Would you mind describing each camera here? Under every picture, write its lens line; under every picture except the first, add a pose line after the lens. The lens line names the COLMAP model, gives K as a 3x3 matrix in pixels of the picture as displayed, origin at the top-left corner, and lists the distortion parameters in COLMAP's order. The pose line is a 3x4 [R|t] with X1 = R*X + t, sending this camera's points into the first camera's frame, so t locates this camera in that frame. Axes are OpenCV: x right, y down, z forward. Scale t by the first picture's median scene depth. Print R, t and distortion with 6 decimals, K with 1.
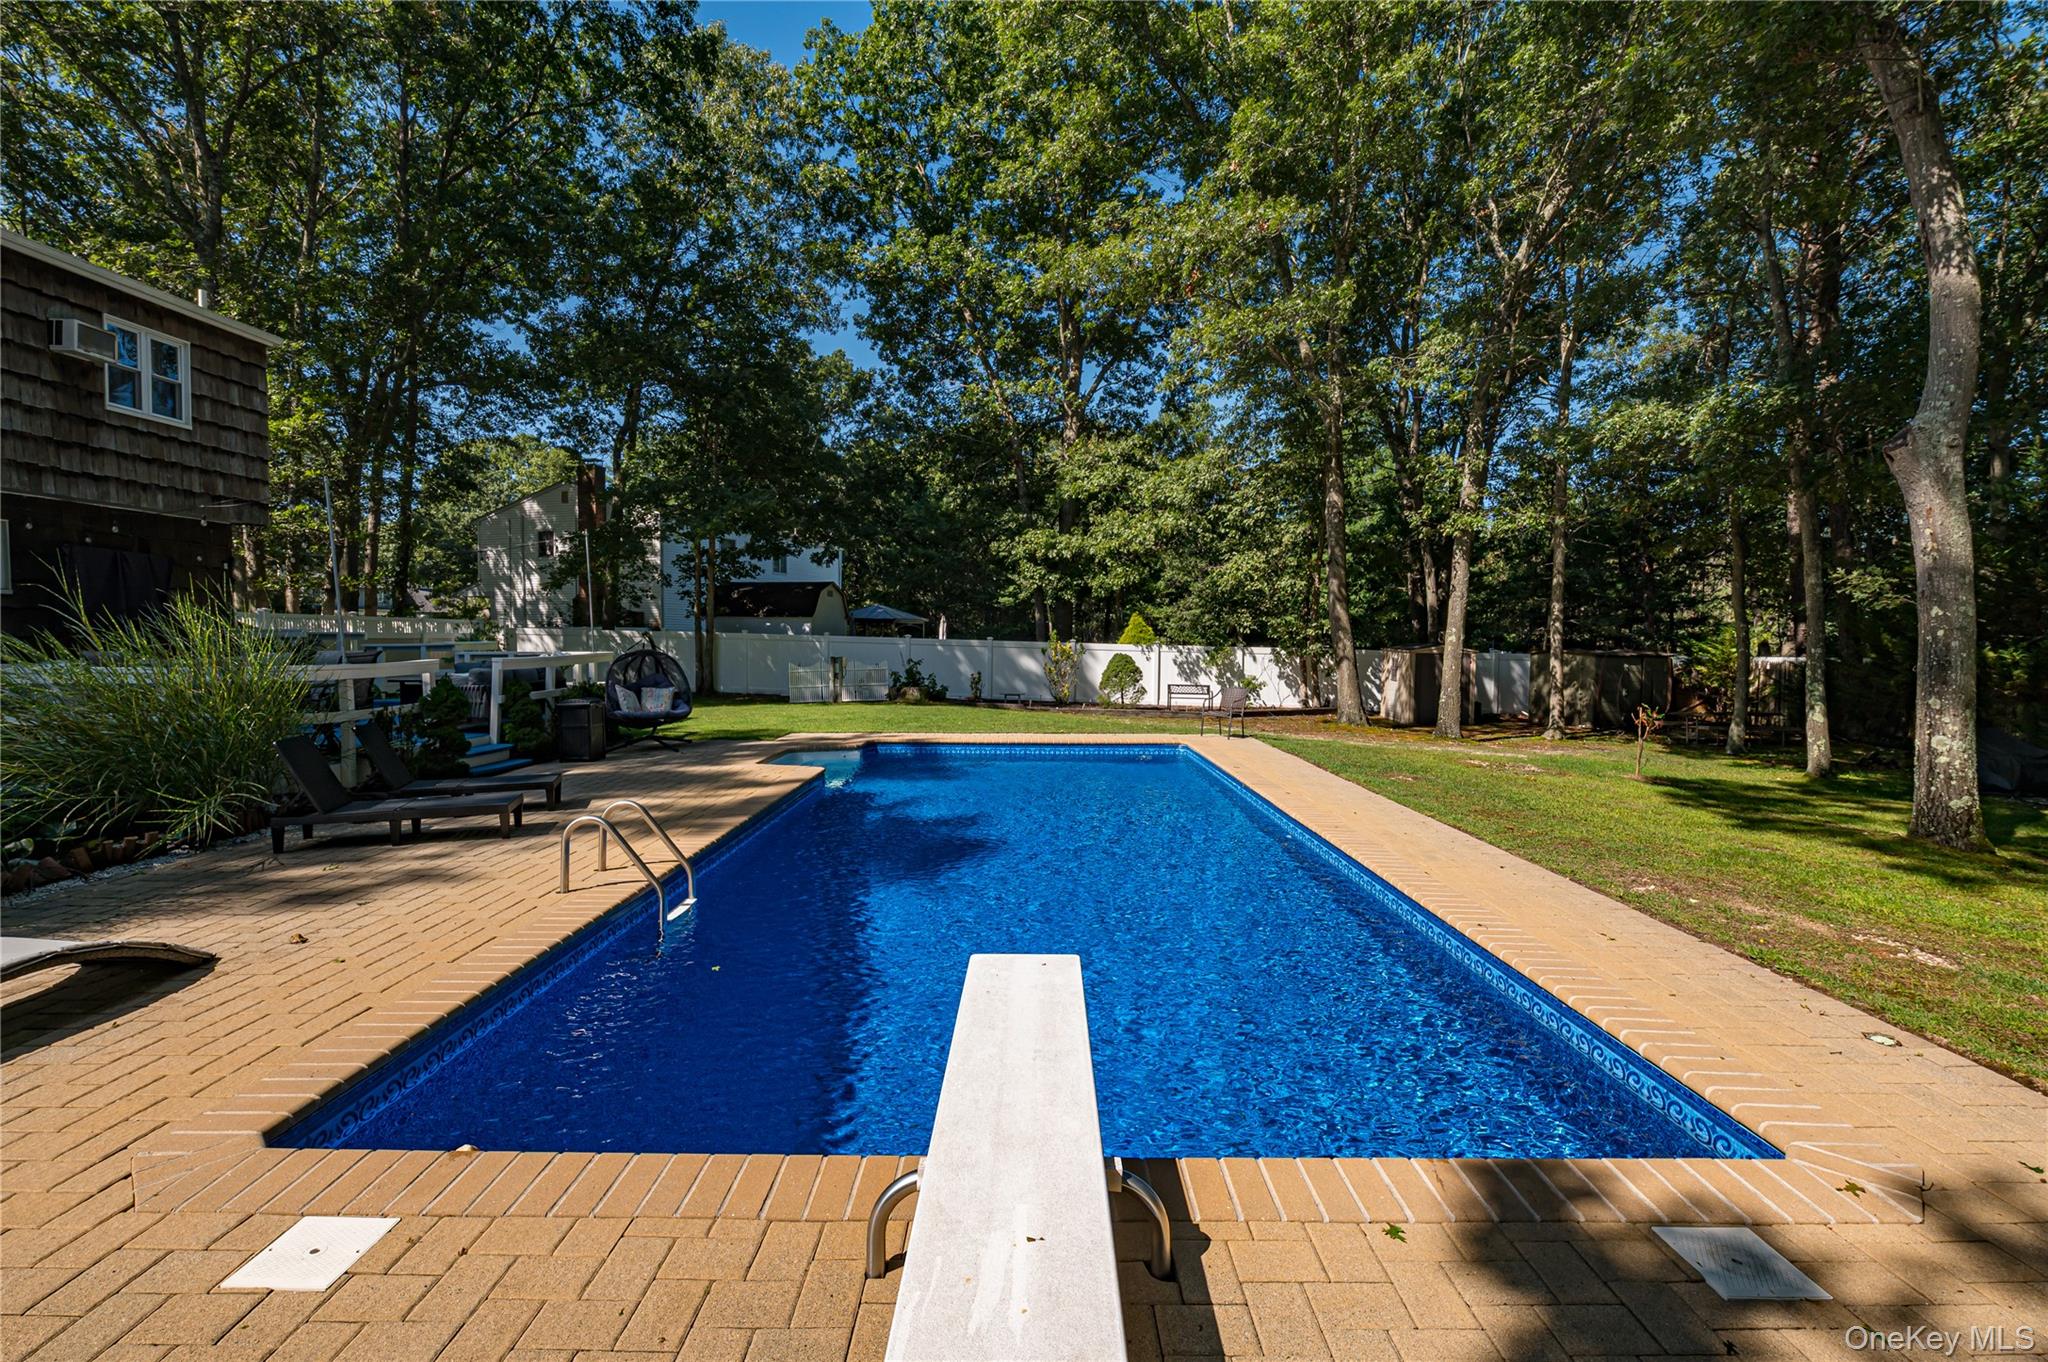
lens RADIAL K [[908.2, 0, 1024.0], [0, 908.2, 681.0], [0, 0, 1]] dist [-0.002217, -0.000812]
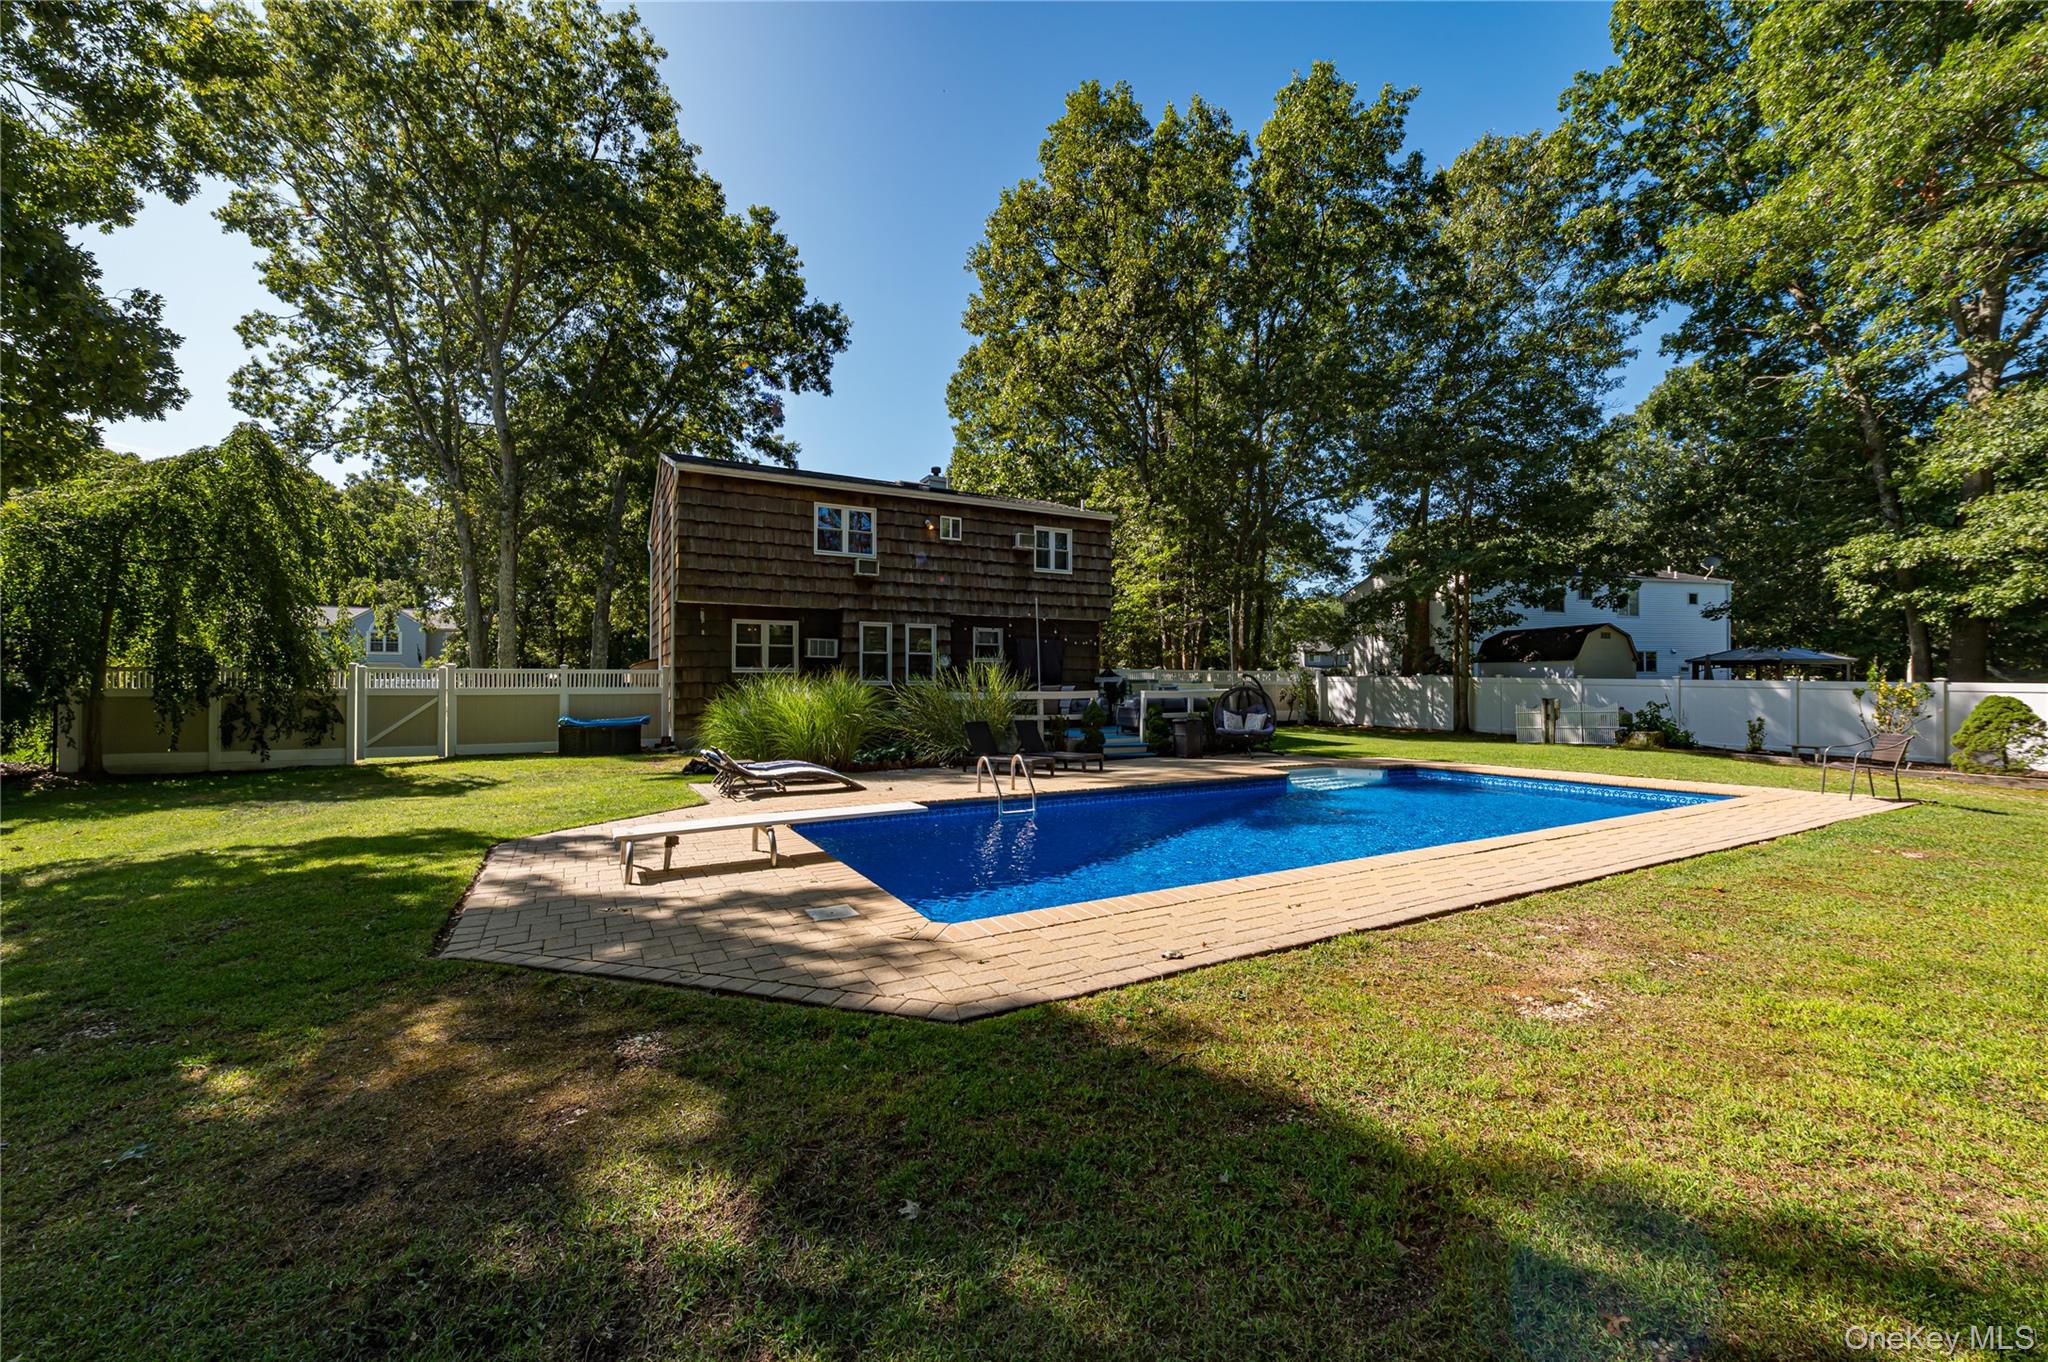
lens RADIAL K [[795.8, 0, 1018.6], [0, 795.8, 692.8], [0, 0, 1]] dist [0.016320, 0.000084]
pose [[0.501294, -0.001321, -0.865276, 0.479383], [-0.036730, 0.999065, -0.022805, 0.017184], [0.864497, 0.043214, 0.500776, 0.060972]]
